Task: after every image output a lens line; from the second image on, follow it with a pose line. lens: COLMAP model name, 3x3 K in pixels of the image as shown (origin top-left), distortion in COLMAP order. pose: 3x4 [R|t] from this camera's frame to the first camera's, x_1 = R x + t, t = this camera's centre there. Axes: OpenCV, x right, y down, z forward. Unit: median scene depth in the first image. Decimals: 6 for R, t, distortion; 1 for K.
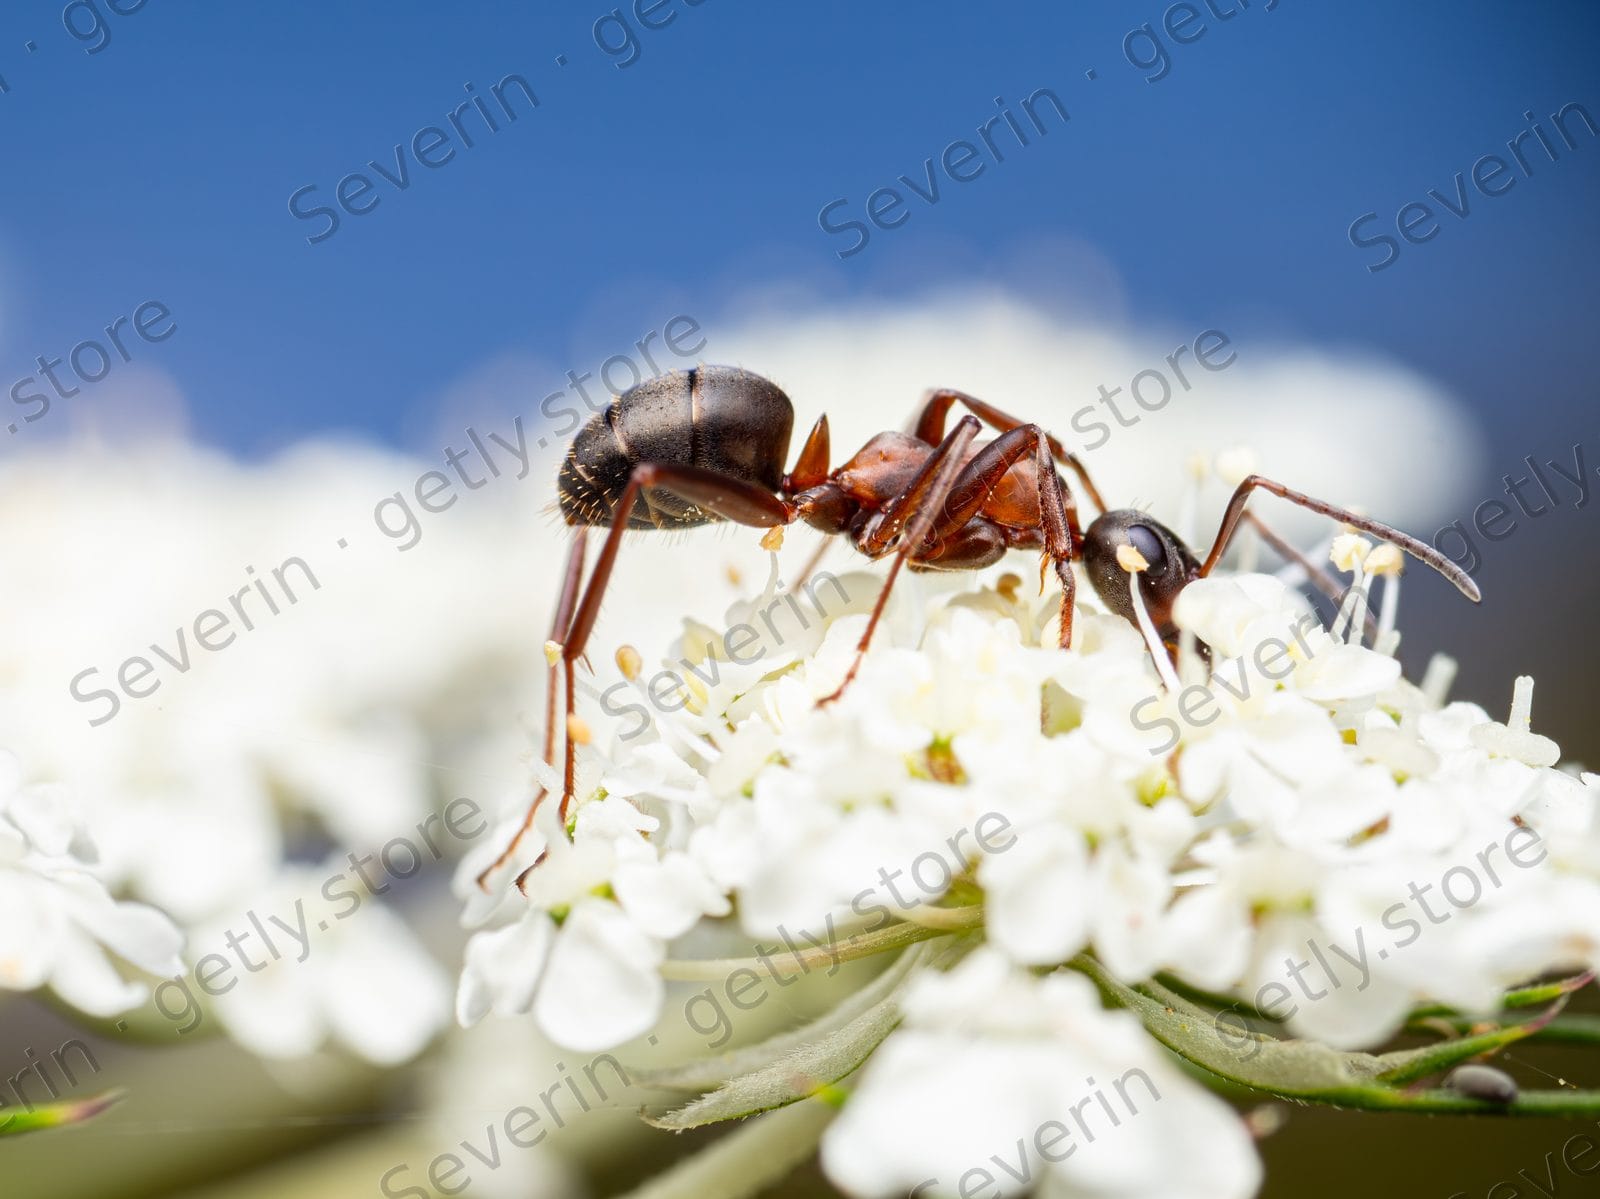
lens RADIAL K [[639.7, 0, 763.0], [0, 639.7, 589.1], [0, 0, 1]] dist [-0.000434, 0.000311]
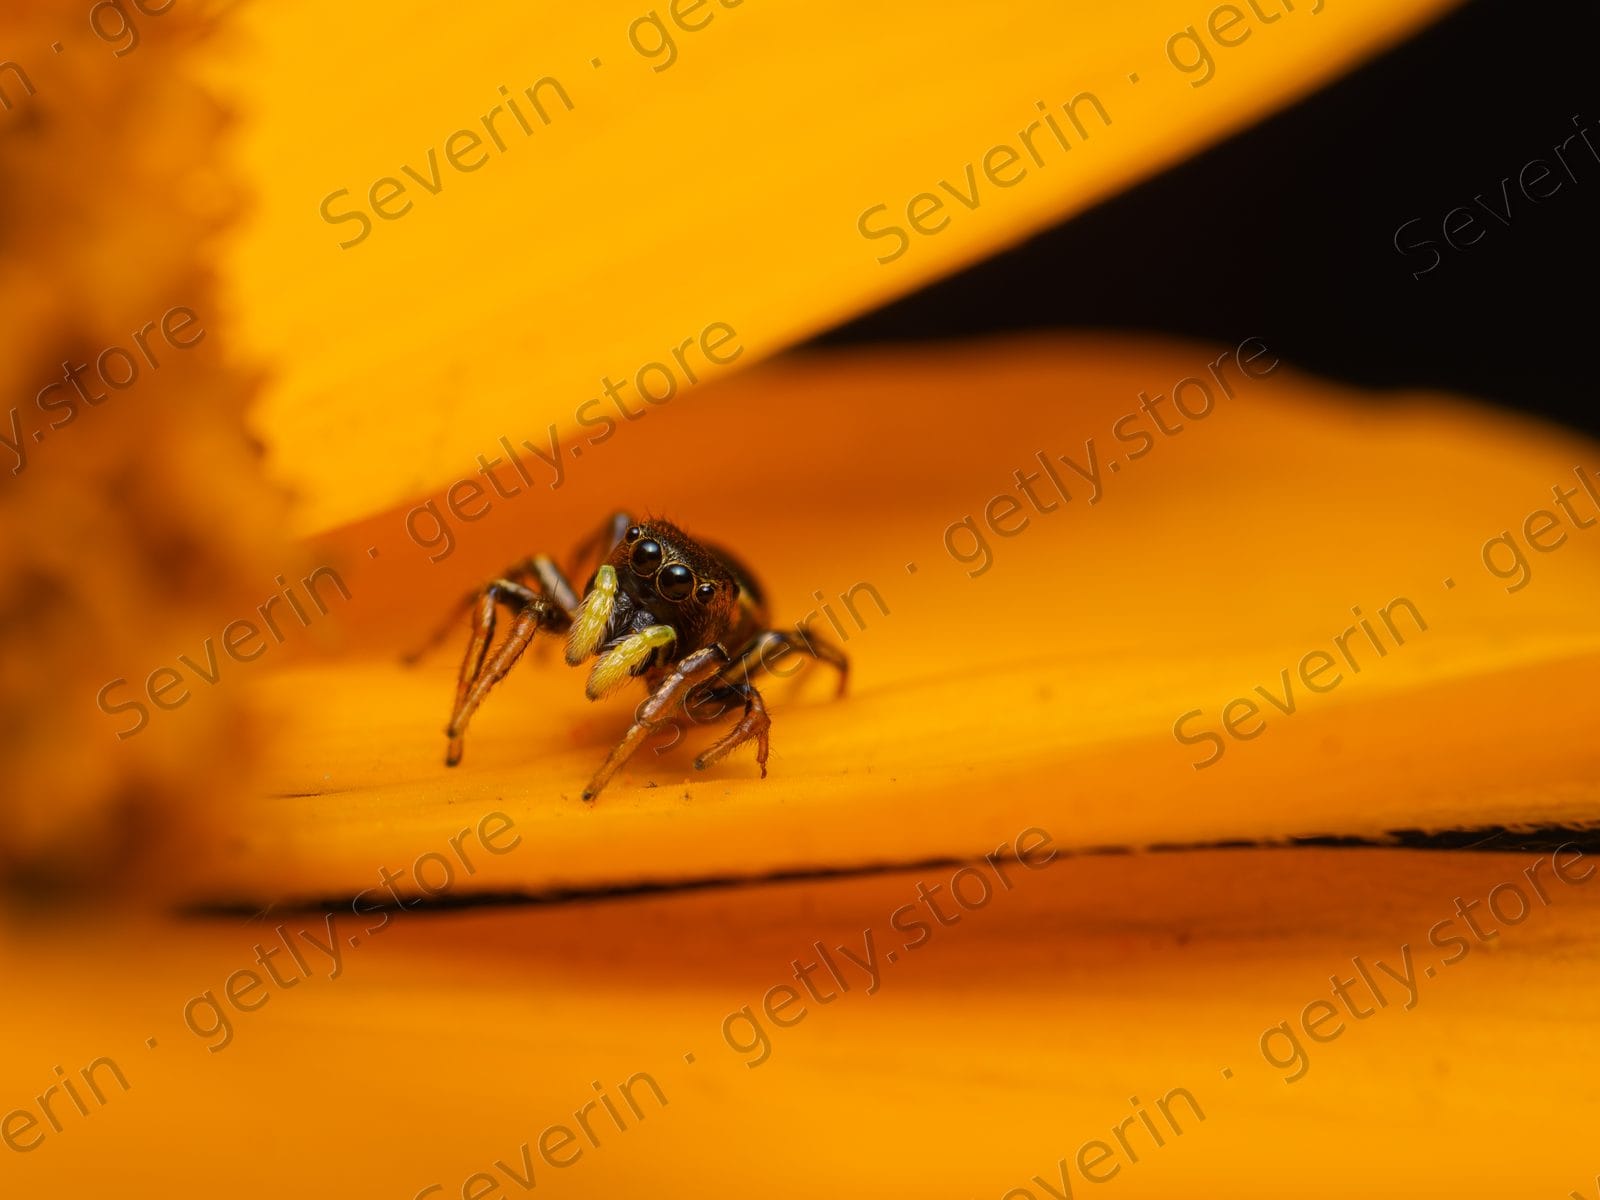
lens RADIAL K [[649.9, 0, 800.0], [0, 649.9, 600.0], [0, 0, 1]] dist [-0.000325, 0.000129]
pose [[0.999999, 0.001465, -0.000155, -1.657496], [-0.001465, 0.999999, -0.000146, -0.044887], [0.000155, 0.000146, 1.000000, 0.000810]]
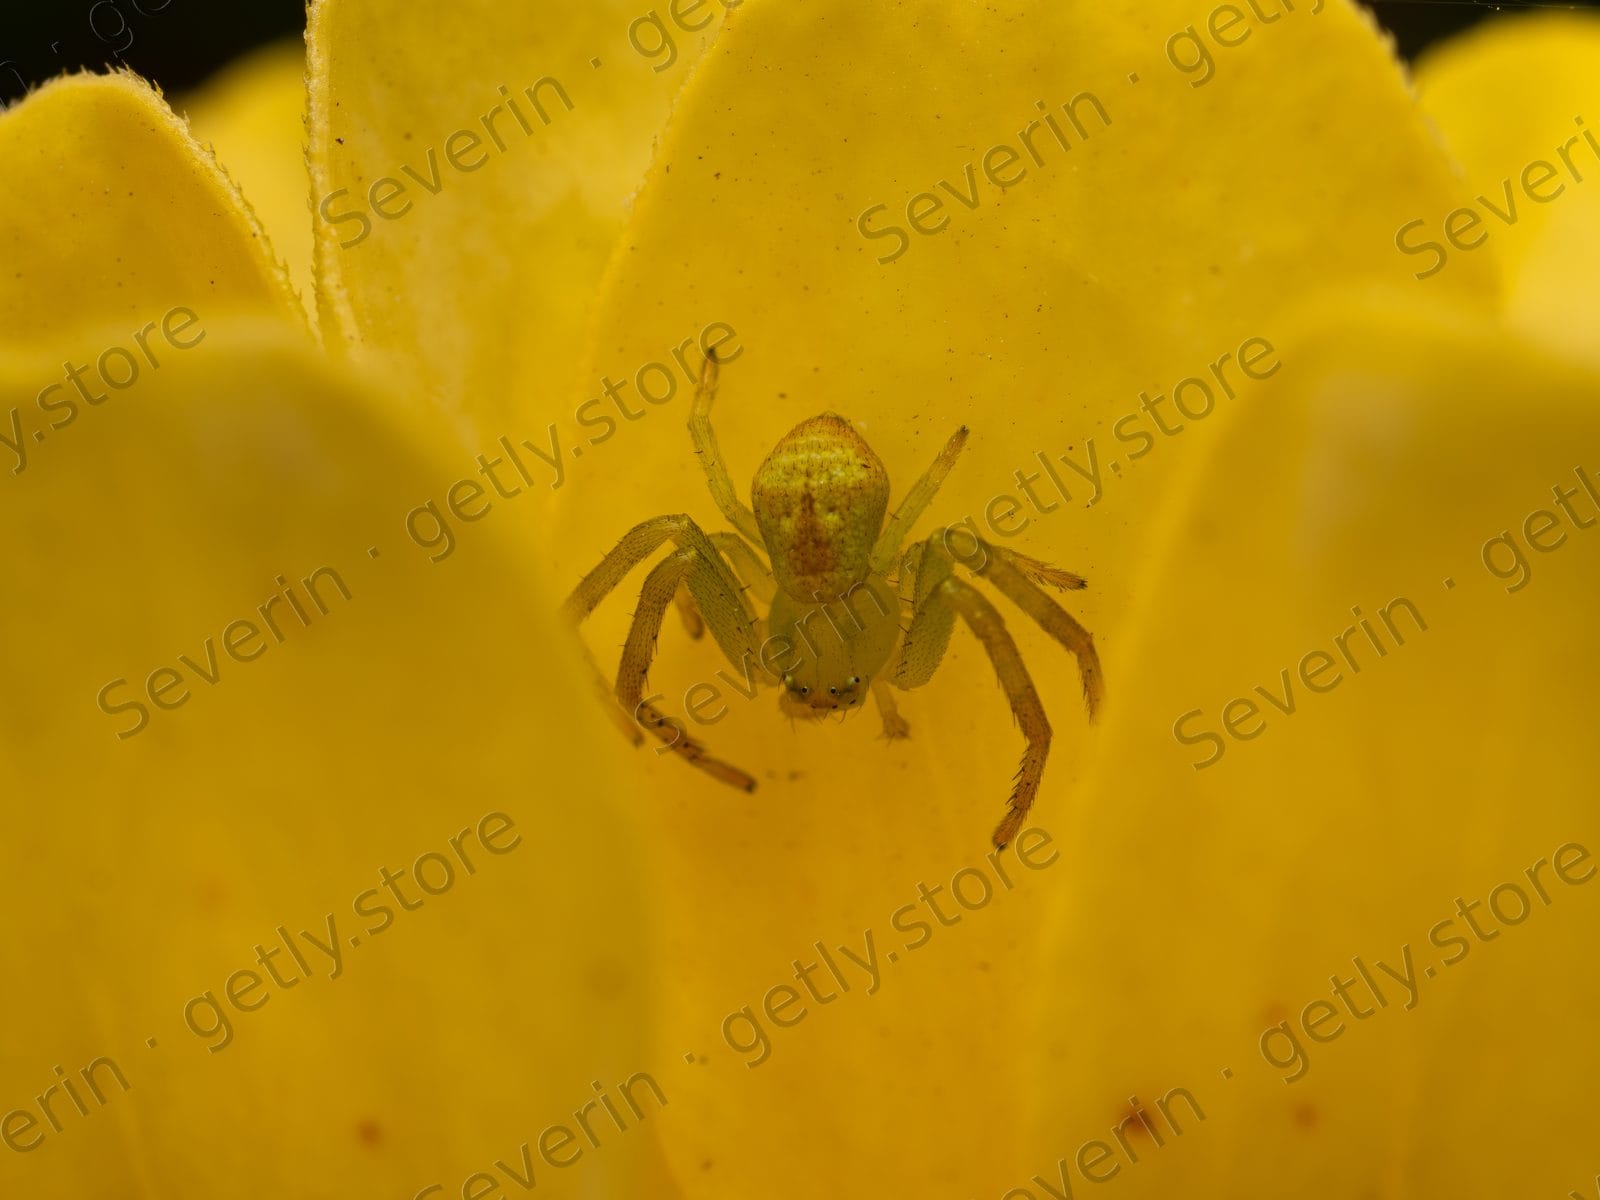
lens RADIAL K [[649.9, 0, 800.0], [0, 649.9, 600.0], [0, 0, 1]] dist [-0.000325, 0.000129]
pose [[0.999999, 0.001444, -0.000187, -1.886921], [-0.001444, 0.999999, -0.000219, -0.051091], [0.000187, 0.000219, 1.000000, 0.000801]]
